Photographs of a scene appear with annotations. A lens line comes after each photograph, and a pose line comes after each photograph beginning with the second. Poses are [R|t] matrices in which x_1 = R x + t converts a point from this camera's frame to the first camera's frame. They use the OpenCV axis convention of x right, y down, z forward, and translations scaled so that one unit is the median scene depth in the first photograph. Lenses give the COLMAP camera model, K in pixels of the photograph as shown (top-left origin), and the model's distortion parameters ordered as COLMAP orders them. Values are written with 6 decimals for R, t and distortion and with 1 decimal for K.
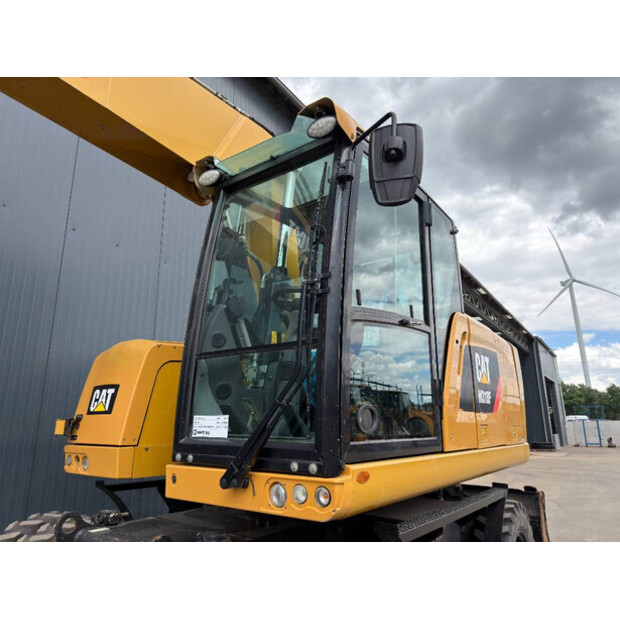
lens RADIAL K [[436.1, 0, 297.4], [0, 436.1, 295.0], [0, 0, 1]] dist [0.005185, -0.000658]
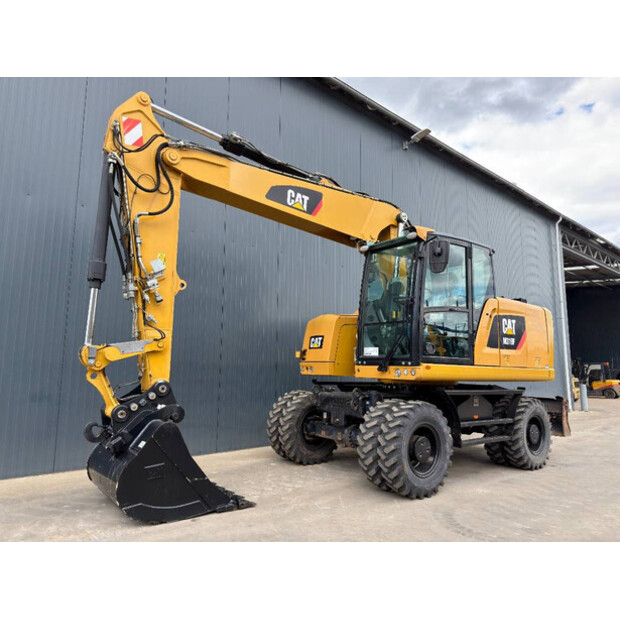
lens RADIAL K [[443.7, 0, 311.0], [0, 443.7, 298.4], [0, 0, 1]] dist [0.078621, -0.072336]
pose [[0.973140, -0.024239, -0.228935, 0.058145], [0.053252, 0.991172, 0.121416, -0.295577], [0.223971, -0.130346, 0.965840, -1.329642]]
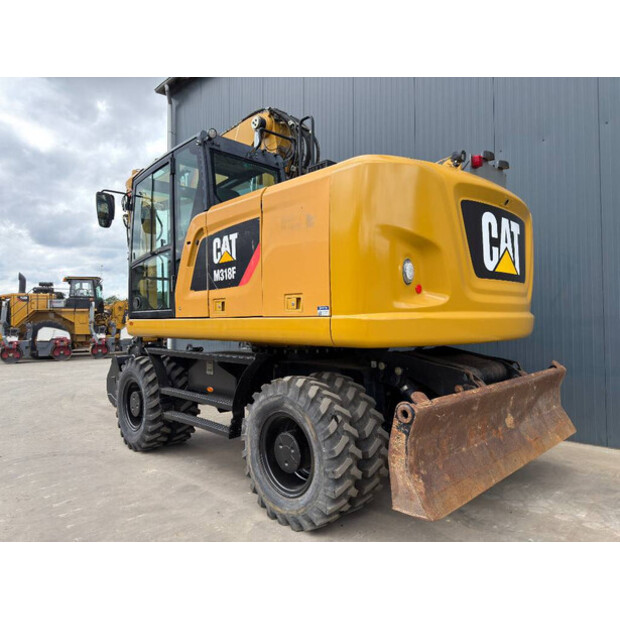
lens RADIAL K [[443.7, 0, 311.0], [0, 443.7, 298.4], [0, 0, 1]] dist [0.078621, -0.072336]
pose [[-0.152047, -0.049697, -0.987123, 1.919606], [0.289823, 0.952590, -0.092600, 0.585538], [0.944926, -0.300170, -0.130435, 1.702220]]
